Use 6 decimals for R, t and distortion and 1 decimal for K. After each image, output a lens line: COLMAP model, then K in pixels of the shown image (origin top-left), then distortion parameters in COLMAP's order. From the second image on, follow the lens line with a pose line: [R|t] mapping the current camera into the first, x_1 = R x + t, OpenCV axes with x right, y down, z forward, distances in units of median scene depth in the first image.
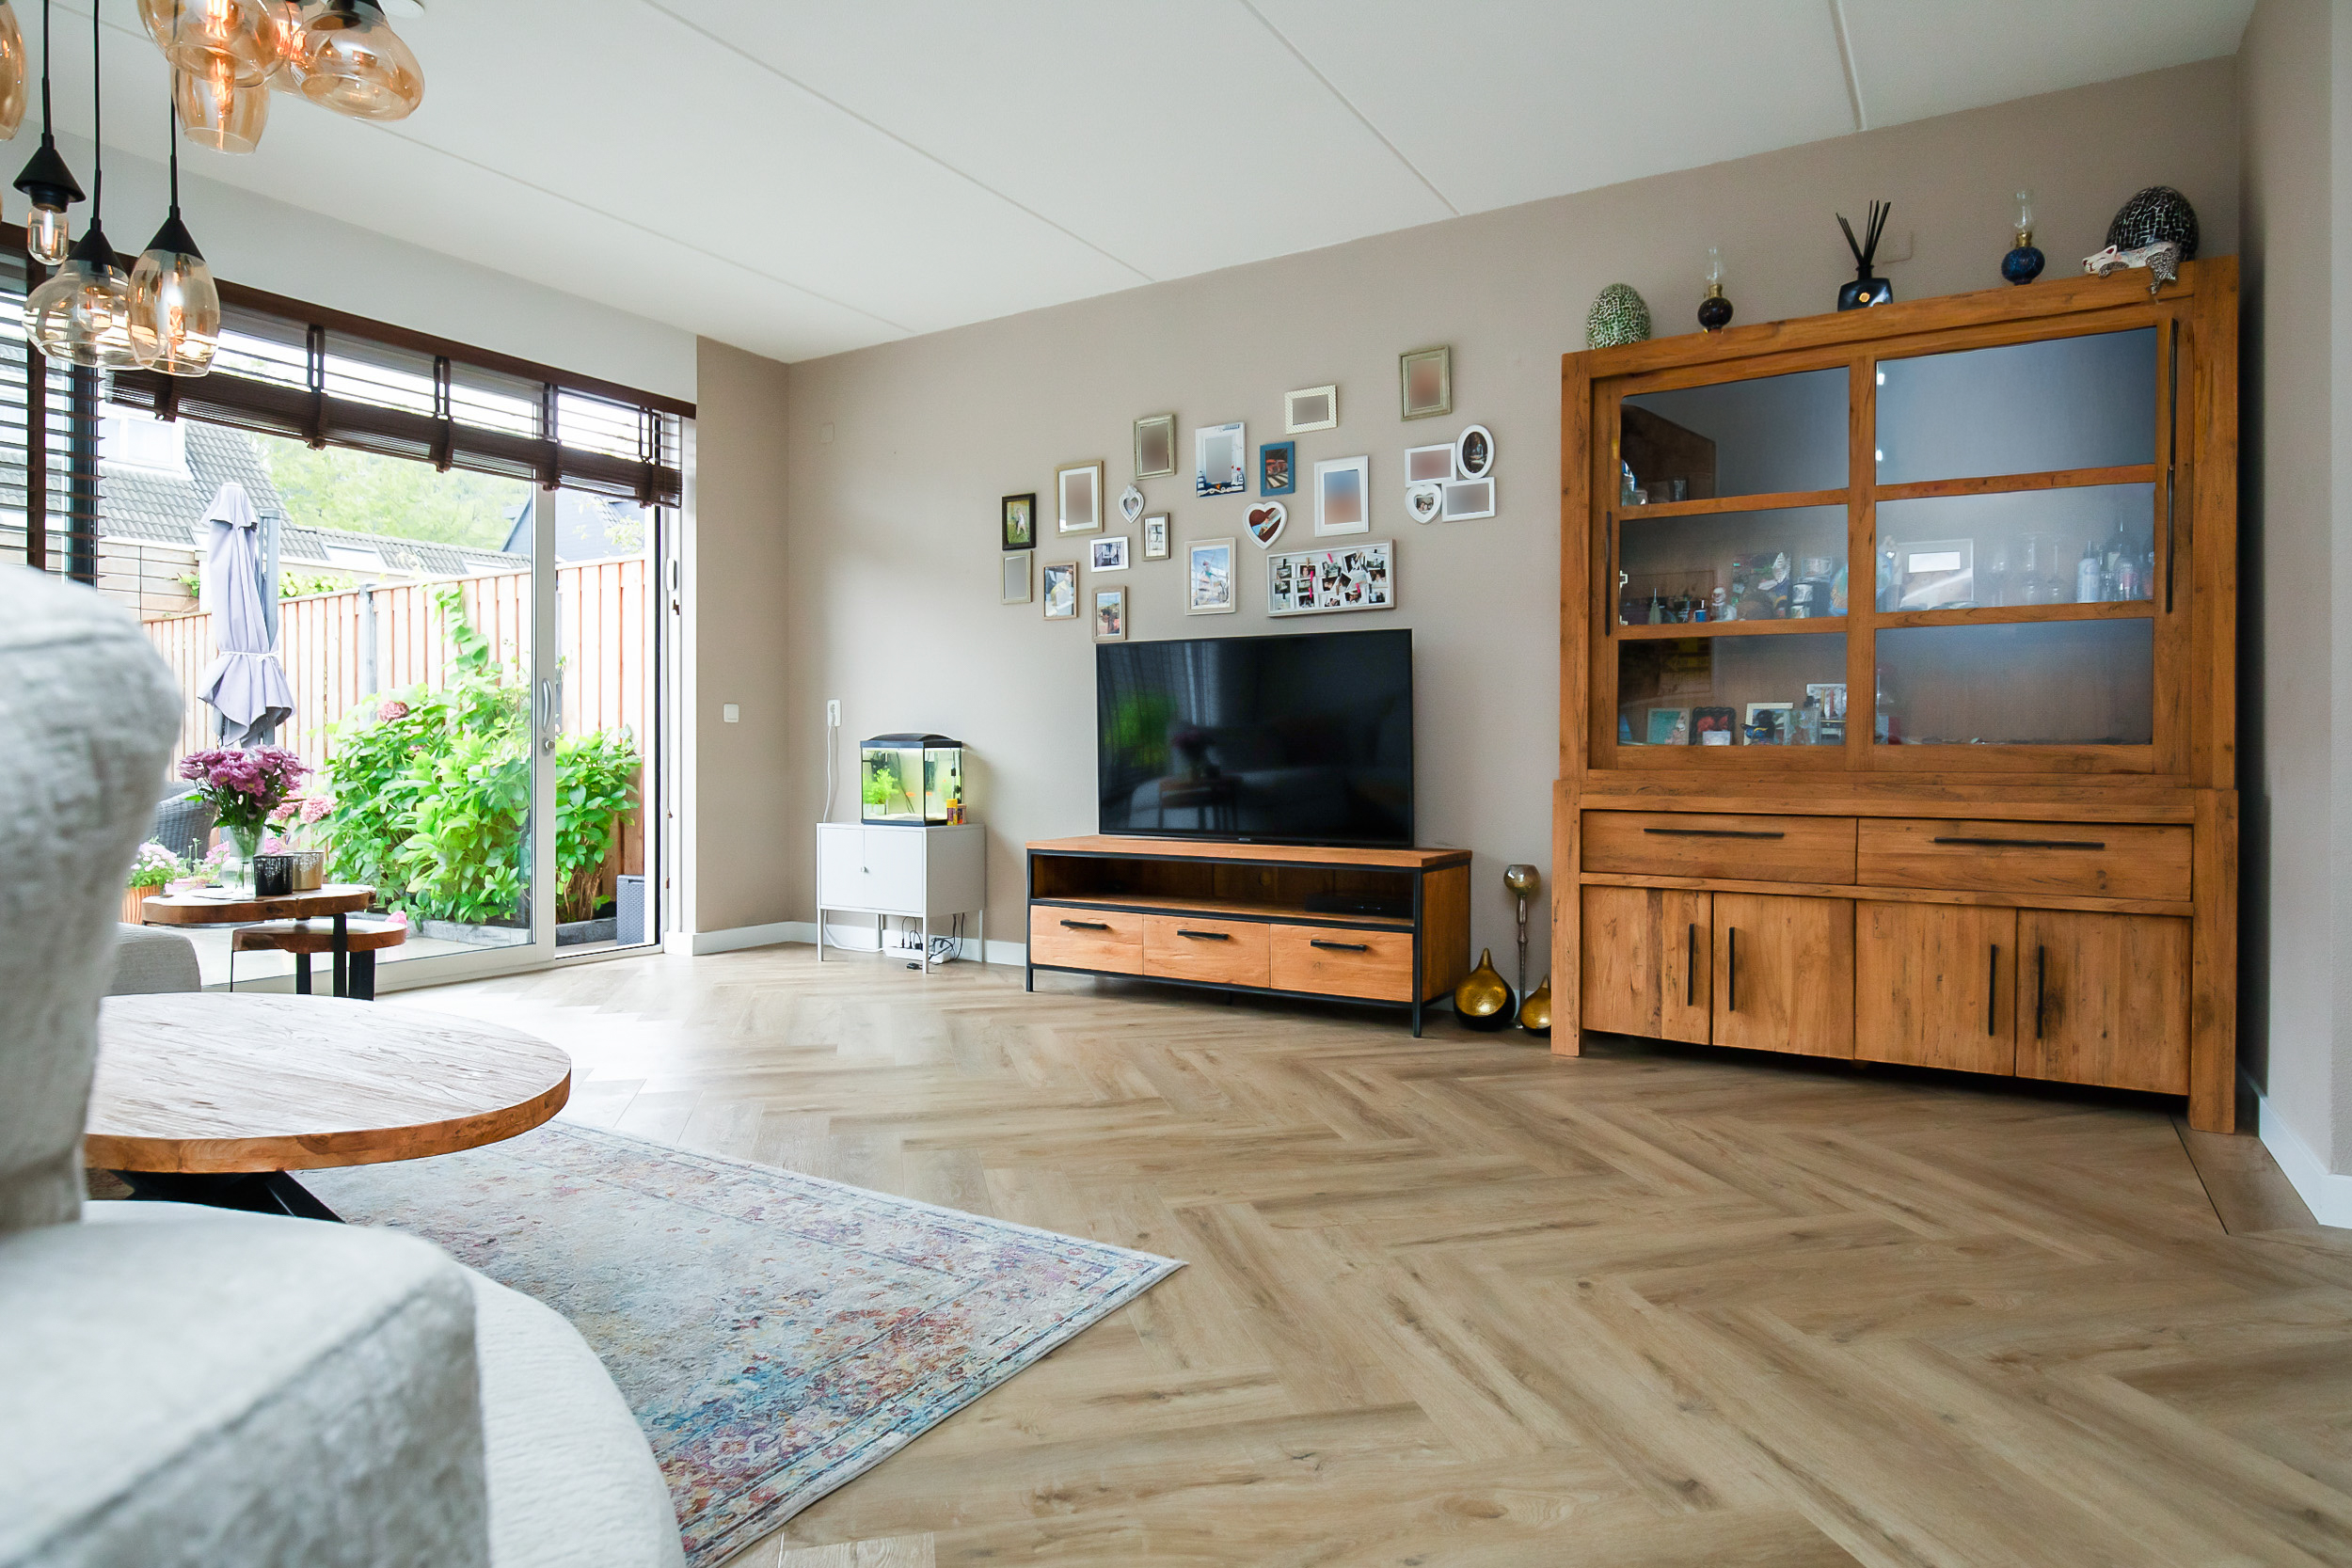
lens RADIAL K [[1338.0, 0, 1179.0], [0, 1338.0, 747.3], [0, 0, 1]] dist [-0.009417, -0.002943]
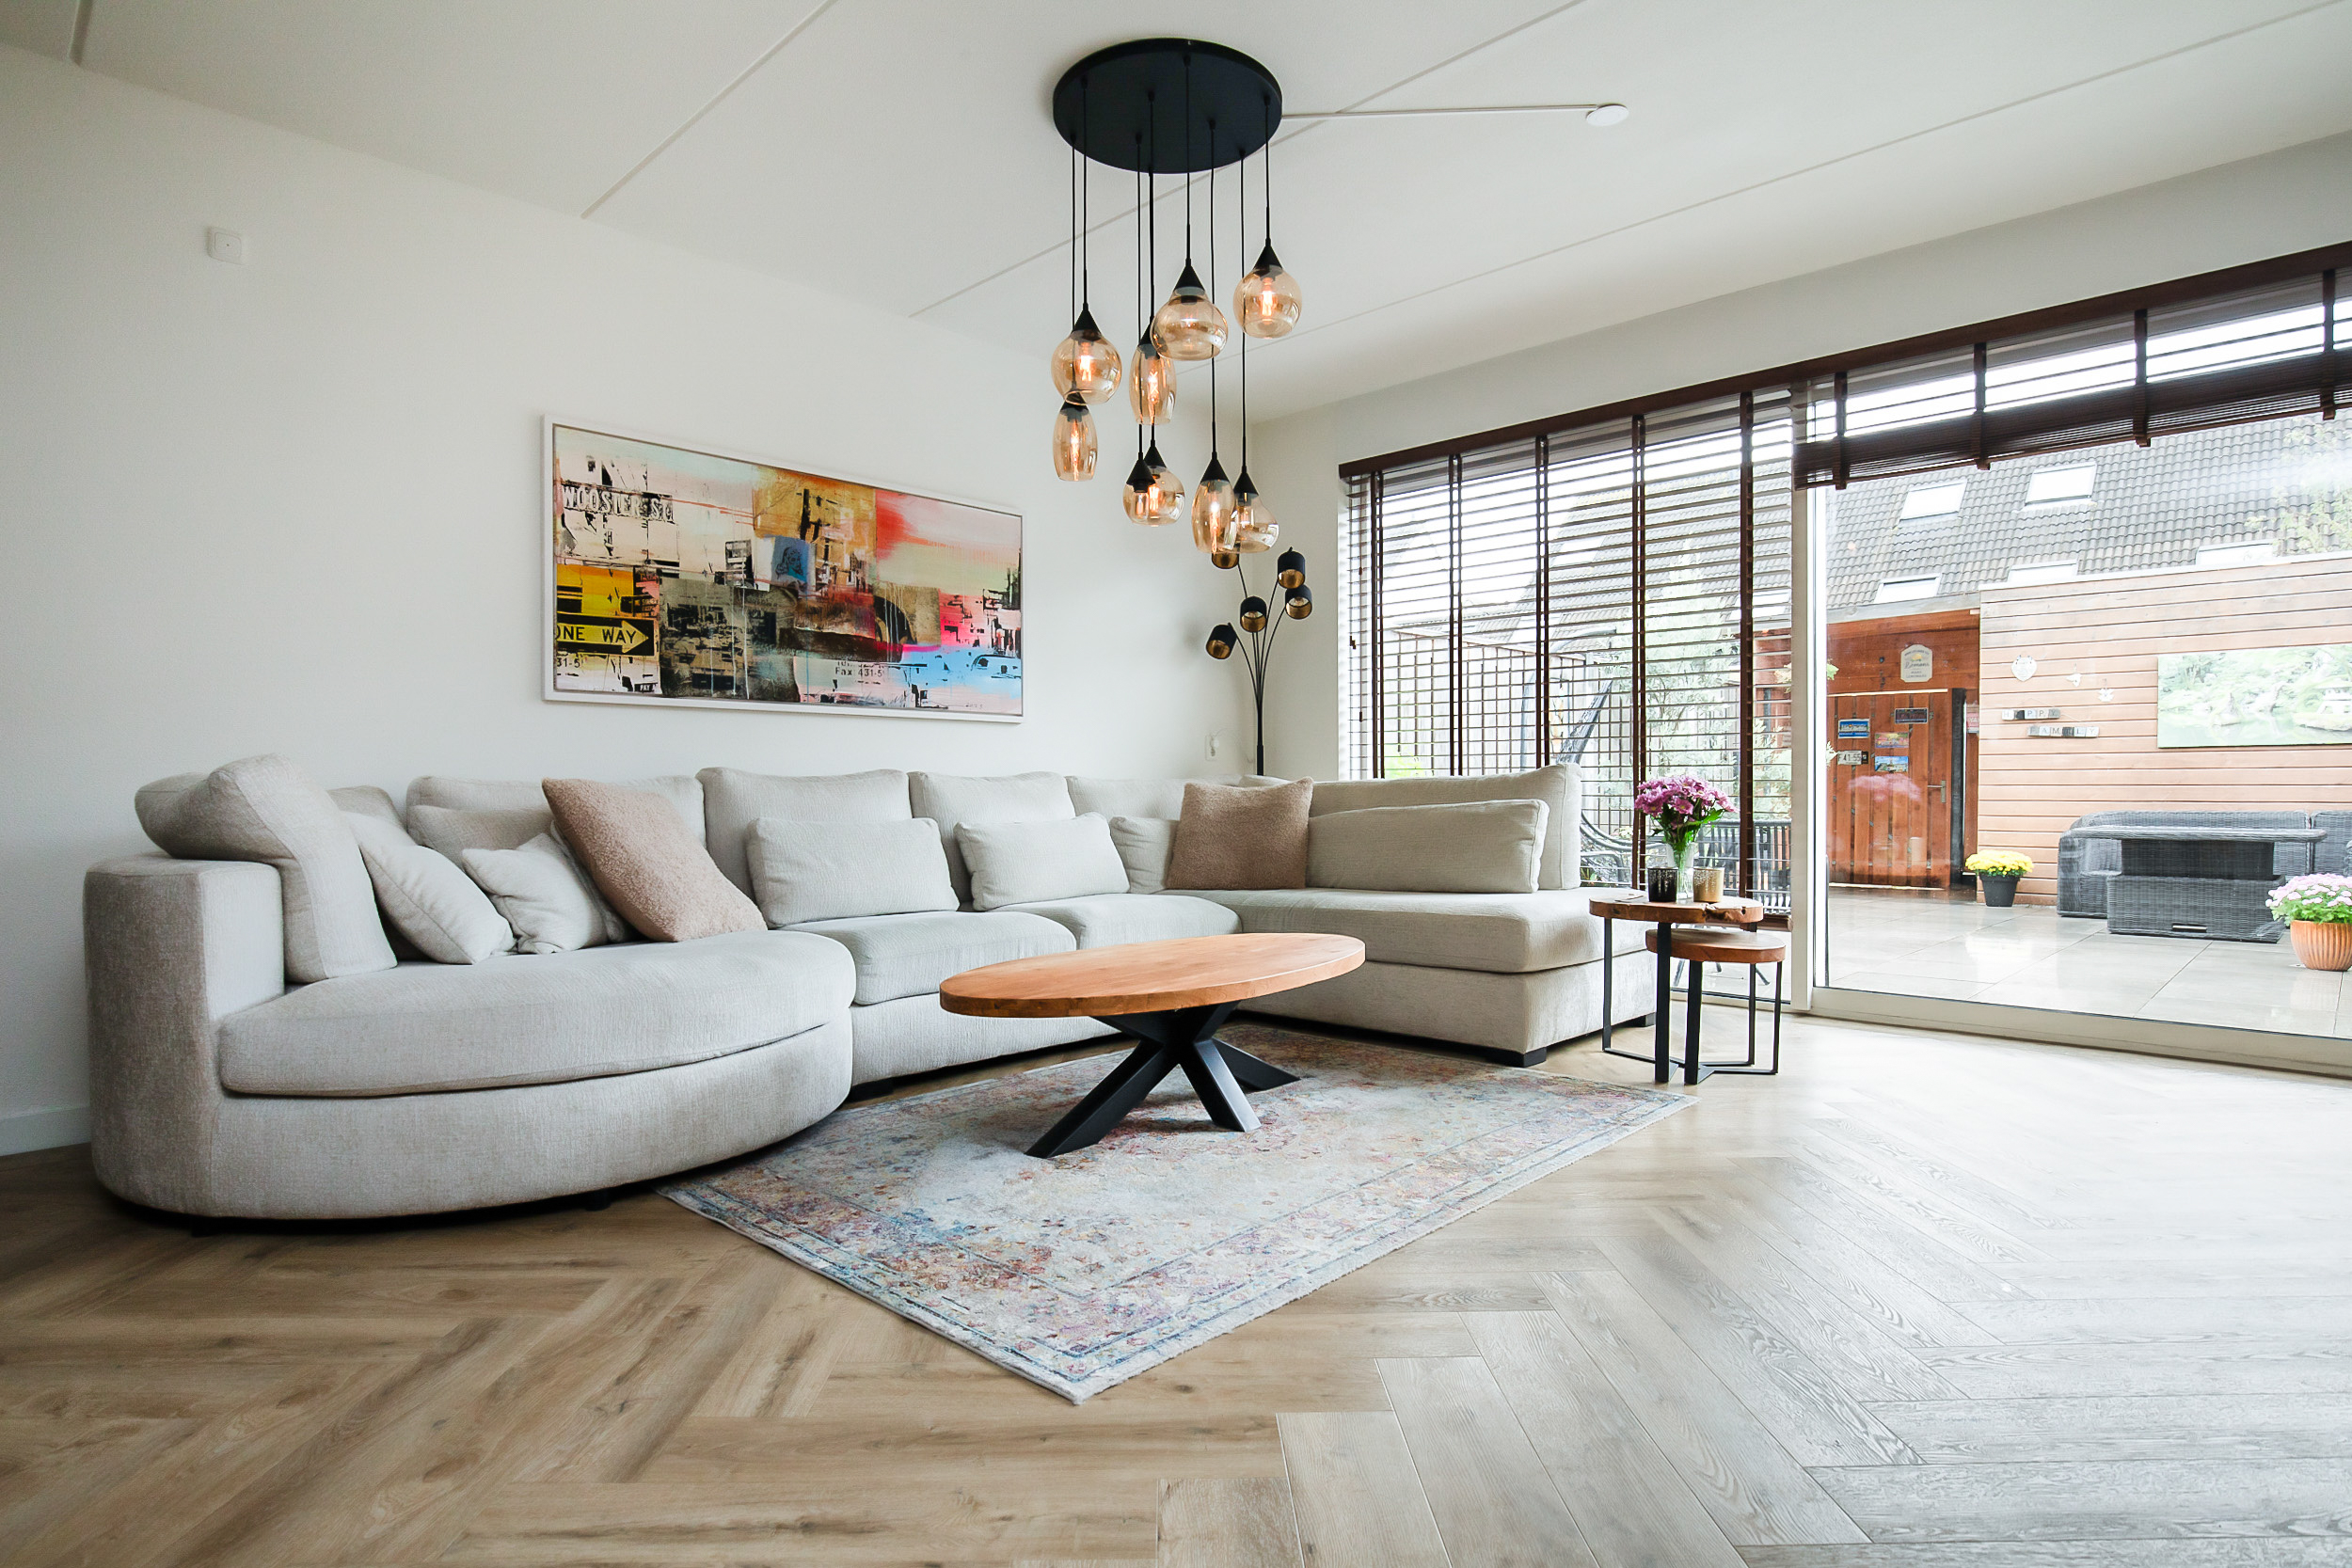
lens RADIAL K [[1236.3, 0, 1174.0], [0, 1236.3, 799.1], [0, 0, 1]] dist [-0.019863, -0.000969]
pose [[-0.218252, 0.011356, -0.975826, 0.682081], [0.009030, 0.999913, 0.009616, 0.007154], [0.975851, -0.006713, -0.218336, 1.150244]]
